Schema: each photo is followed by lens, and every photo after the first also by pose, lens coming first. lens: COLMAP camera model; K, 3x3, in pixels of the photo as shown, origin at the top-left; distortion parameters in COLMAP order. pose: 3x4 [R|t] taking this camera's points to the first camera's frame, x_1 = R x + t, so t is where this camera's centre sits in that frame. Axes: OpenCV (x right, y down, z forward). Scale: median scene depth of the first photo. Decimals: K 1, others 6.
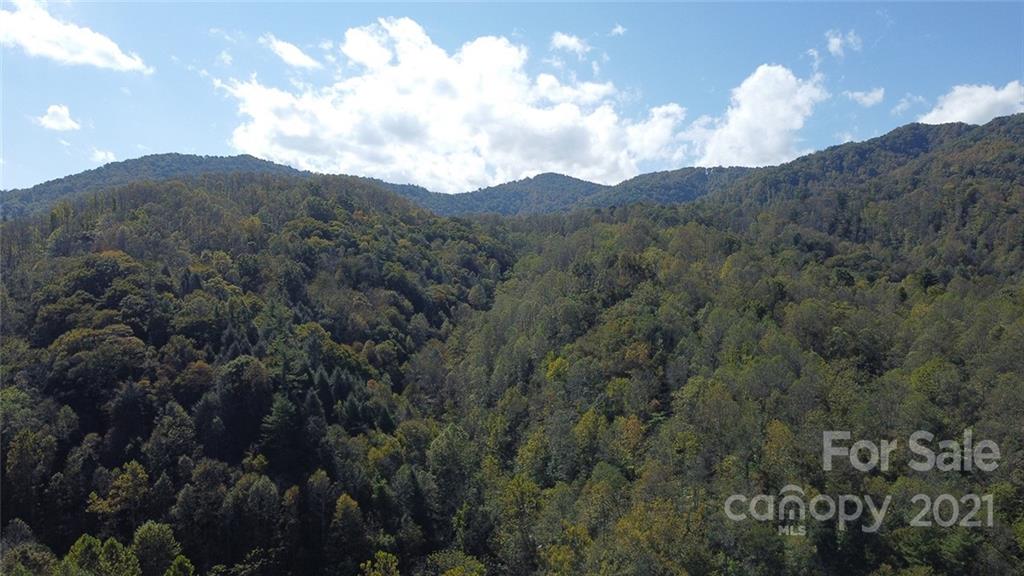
lens RADIAL K [[778.4, 0, 511.4], [0, 778.4, 283.6], [0, 0, 1]] dist [-0.006964, -0.003102]
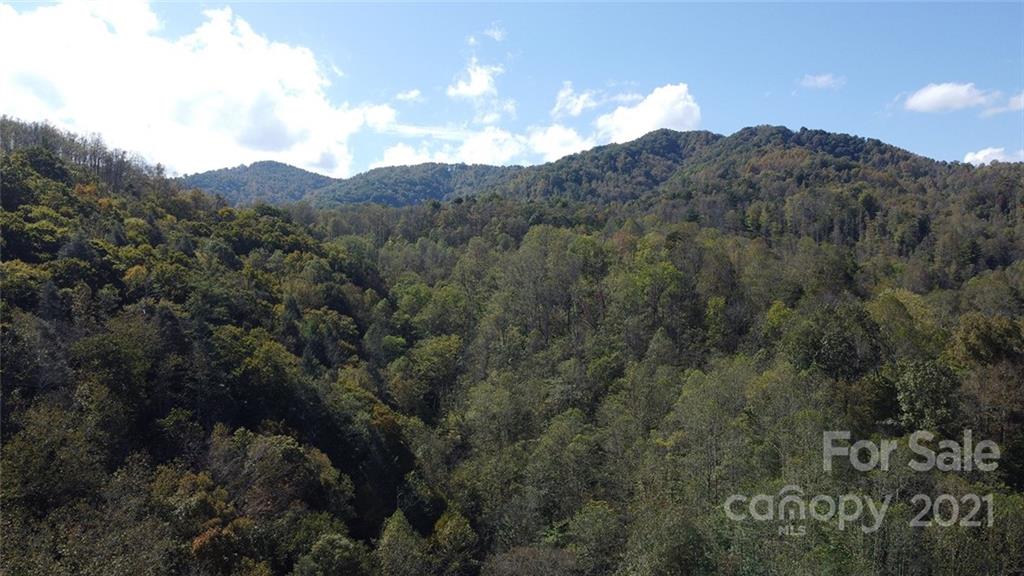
lens RADIAL K [[778.4, 0, 508.7], [0, 778.4, 284.3], [0, 0, 1]] dist [-0.005967, -0.003214]
pose [[0.929831, -0.003792, 0.367968, -0.036096], [0.002434, 0.999988, 0.004155, -0.010269], [-0.367979, -0.002968, 0.929829, 0.133812]]
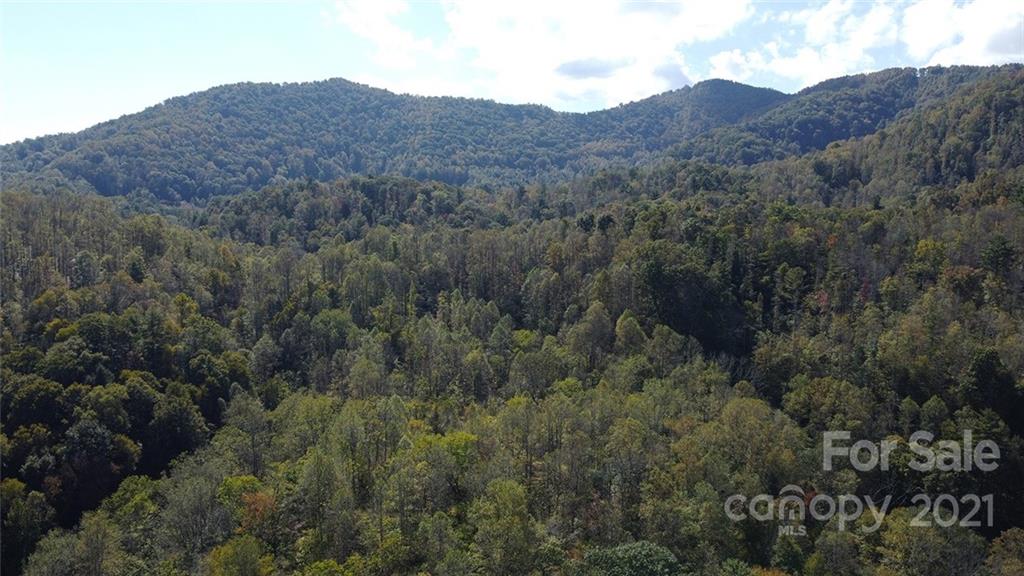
lens RADIAL K [[778.4, 0, 508.7], [0, 778.4, 284.3], [0, 0, 1]] dist [-0.005967, -0.003214]
pose [[0.967635, 0.026351, -0.250976, 0.080623], [0.005477, 0.992106, 0.125281, -0.049606], [0.252296, -0.122601, 0.959852, 0.200683]]
